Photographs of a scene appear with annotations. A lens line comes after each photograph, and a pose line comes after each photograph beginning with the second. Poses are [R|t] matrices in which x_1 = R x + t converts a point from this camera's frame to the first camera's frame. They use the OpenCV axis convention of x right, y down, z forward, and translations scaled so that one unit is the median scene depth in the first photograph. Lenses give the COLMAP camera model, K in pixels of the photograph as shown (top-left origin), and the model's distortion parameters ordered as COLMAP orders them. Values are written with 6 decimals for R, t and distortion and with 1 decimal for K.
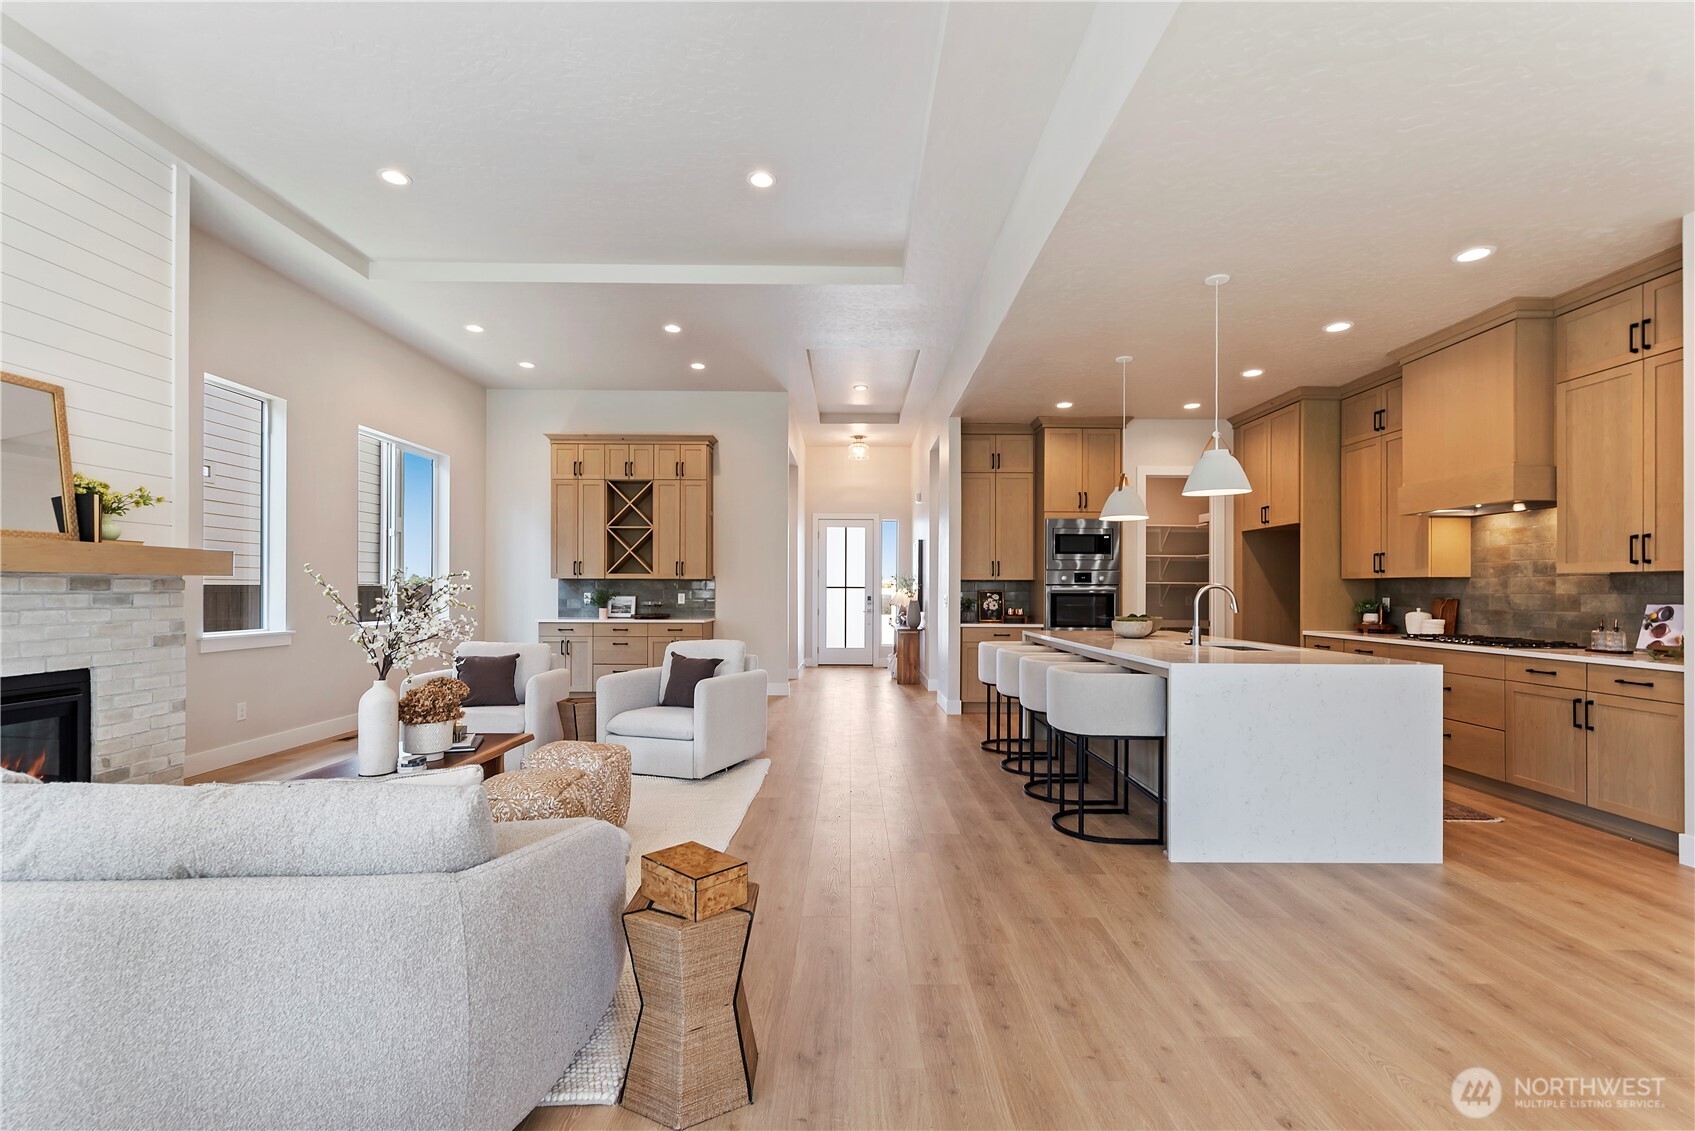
lens RADIAL K [[736.8, 0, 856.7], [0, 736.8, 586.2], [0, 0, 1]] dist [0.003271, -0.000926]
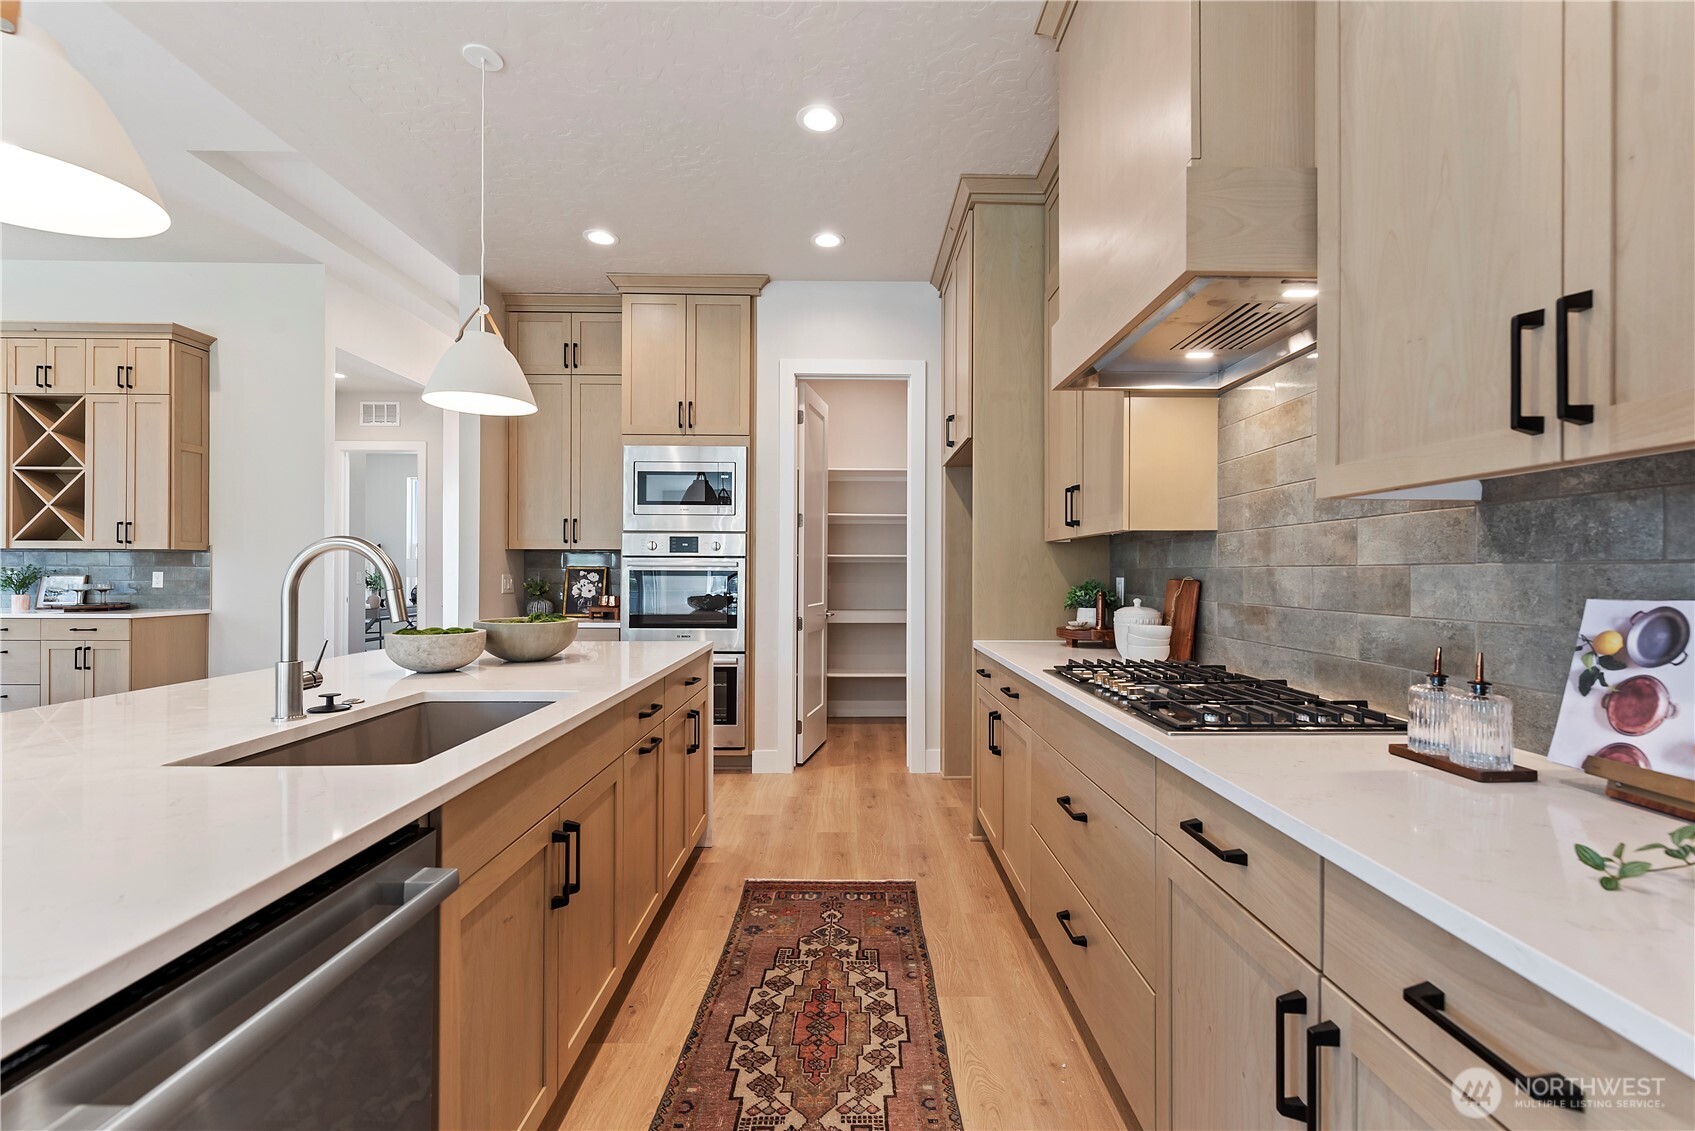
lens RADIAL K [[736.8, 0, 855.2], [0, 736.8, 572.1], [0, 0, 1]] dist [0.003271, -0.000926]
pose [[0.999996, 0.001606, -0.002176, 0.436782], [-0.001598, 0.999991, 0.003922, 0.007880], [0.002182, -0.003918, 0.999990, 0.397142]]
